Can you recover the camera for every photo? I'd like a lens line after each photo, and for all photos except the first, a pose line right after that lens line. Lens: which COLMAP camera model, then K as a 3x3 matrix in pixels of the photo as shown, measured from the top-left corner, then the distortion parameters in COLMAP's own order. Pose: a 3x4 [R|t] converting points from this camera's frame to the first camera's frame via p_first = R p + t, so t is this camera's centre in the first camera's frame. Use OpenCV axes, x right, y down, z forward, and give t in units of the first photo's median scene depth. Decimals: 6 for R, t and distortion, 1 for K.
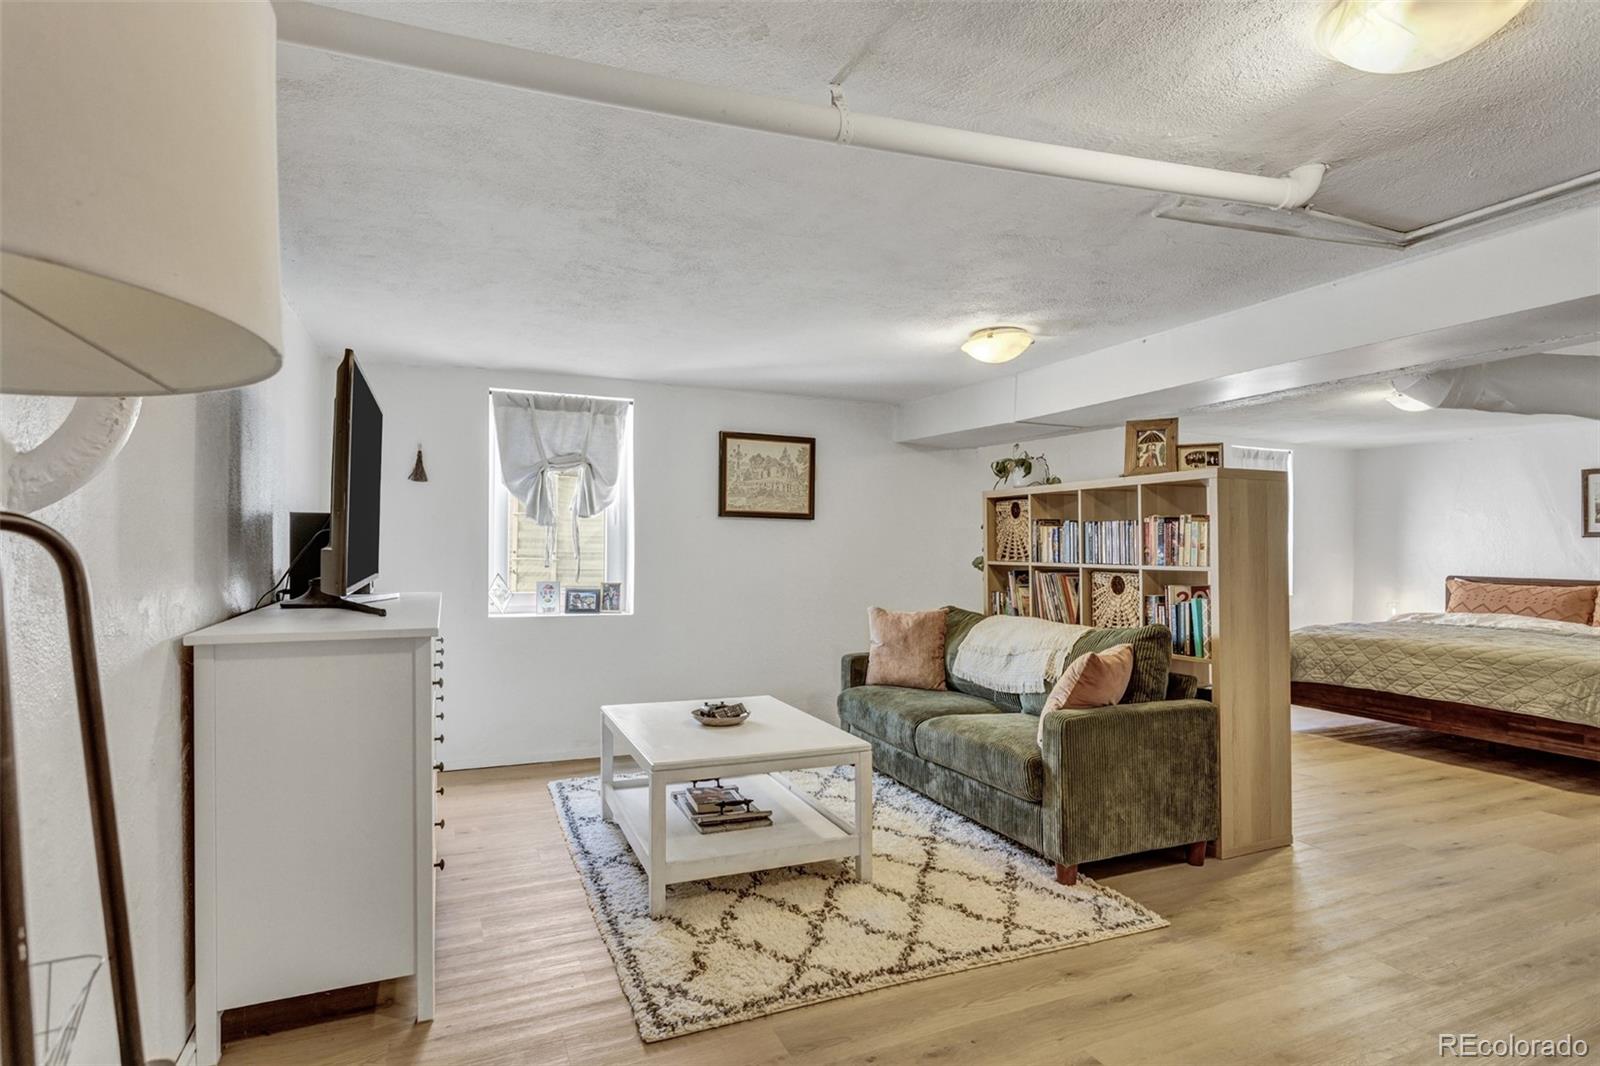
lens RADIAL K [[803.8, 0, 822.8], [0, 803.8, 537.2], [0, 0, 1]] dist [-0.005731, 0.005268]
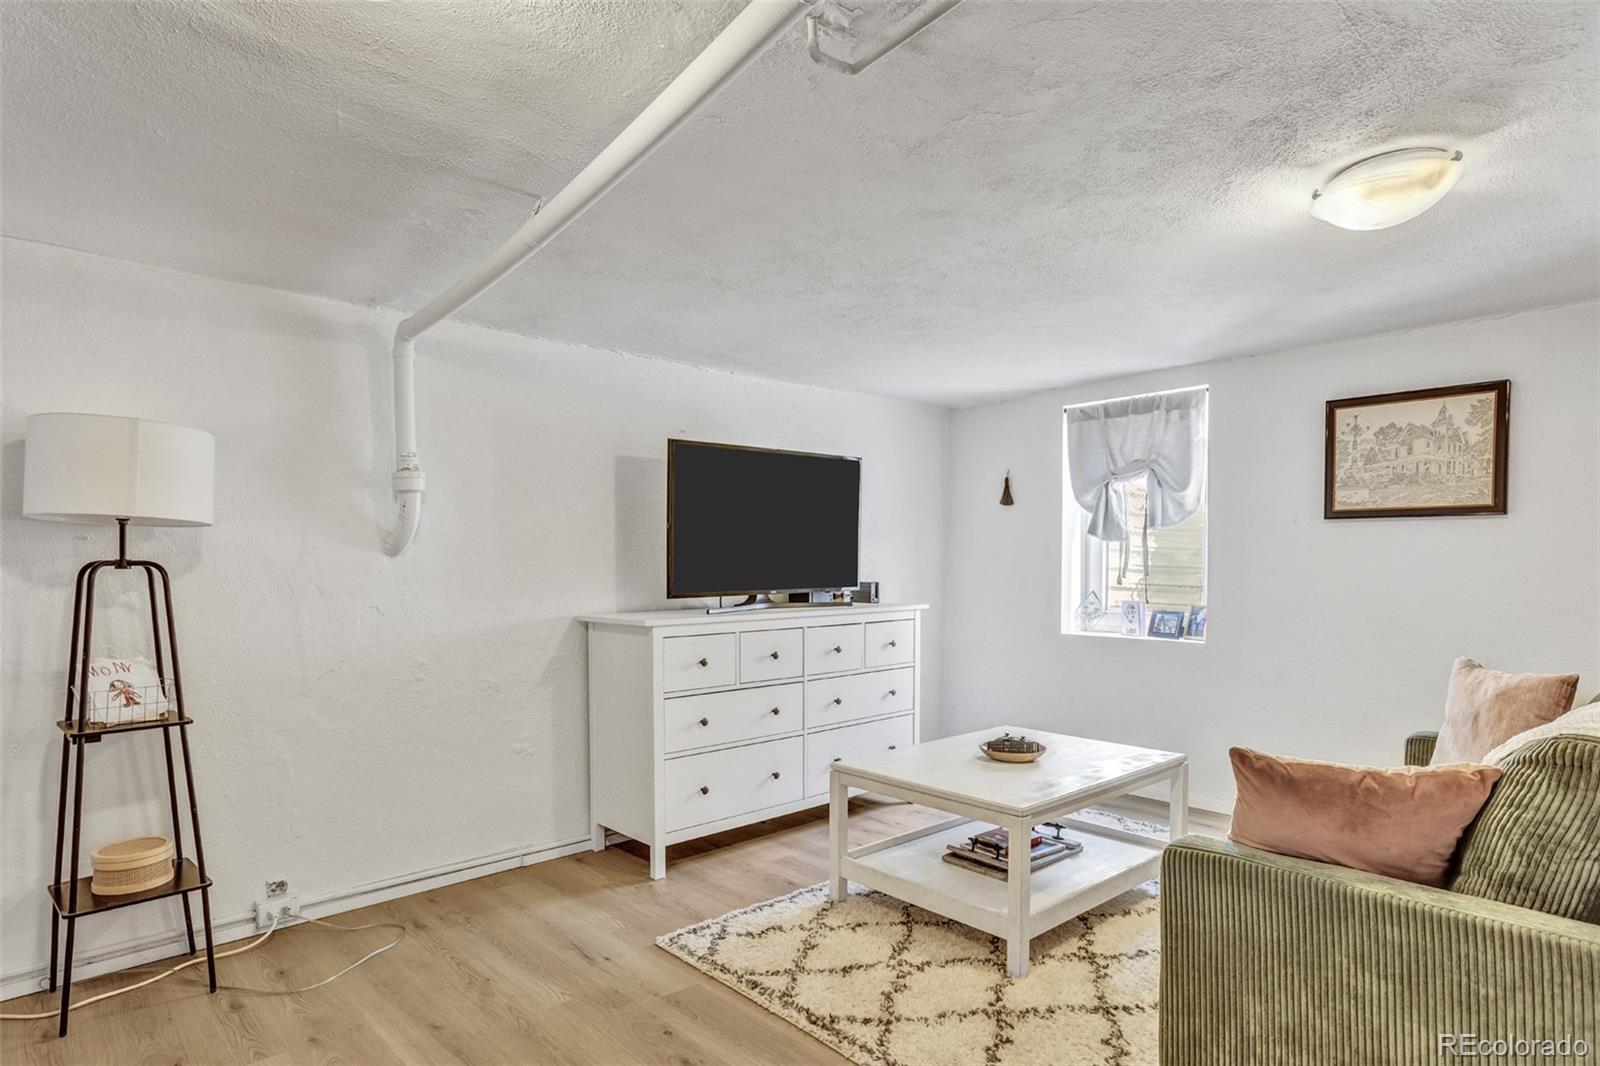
lens RADIAL K [[855.7, 0, 783.4], [0, 855.7, 570.7], [0, 0, 1]] dist [-0.005756, -0.000413]
pose [[0.322951, -0.000714, -0.946416, 0.725229], [0.019828, 0.999785, 0.006012, 0.010296], [0.946208, -0.020707, 0.322895, 0.469929]]
